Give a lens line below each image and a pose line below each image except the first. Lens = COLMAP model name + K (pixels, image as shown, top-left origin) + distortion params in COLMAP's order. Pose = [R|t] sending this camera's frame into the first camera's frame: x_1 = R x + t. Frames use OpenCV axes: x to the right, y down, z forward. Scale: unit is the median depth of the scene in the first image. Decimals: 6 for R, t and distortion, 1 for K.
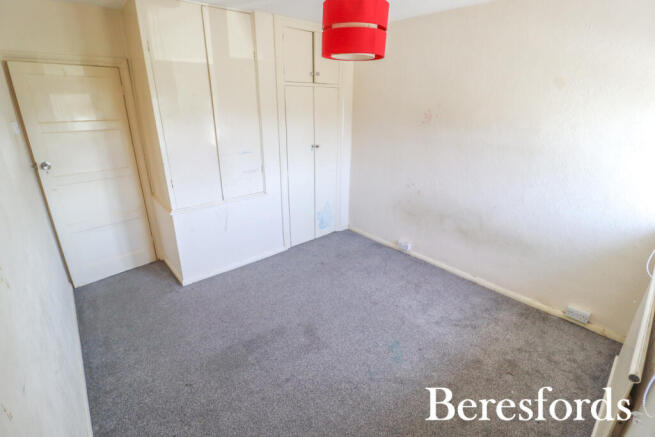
lens RADIAL K [[305.1, 0, 323.2], [0, 305.1, 217.1], [0, 0, 1]] dist [-0.000859, -0.012460]
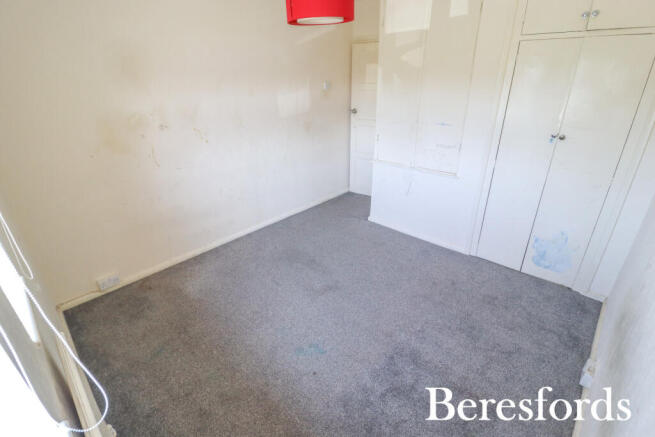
lens RADIAL K [[305.1, 0, 323.2], [0, 305.1, 217.1], [0, 0, 1]] dist [-0.000859, -0.012460]
pose [[0.097123, 0.411614, -0.906169, 0.620587], [-0.329114, 0.872535, 0.361062, -0.170133], [0.939282, 0.263166, 0.220211, 0.502352]]
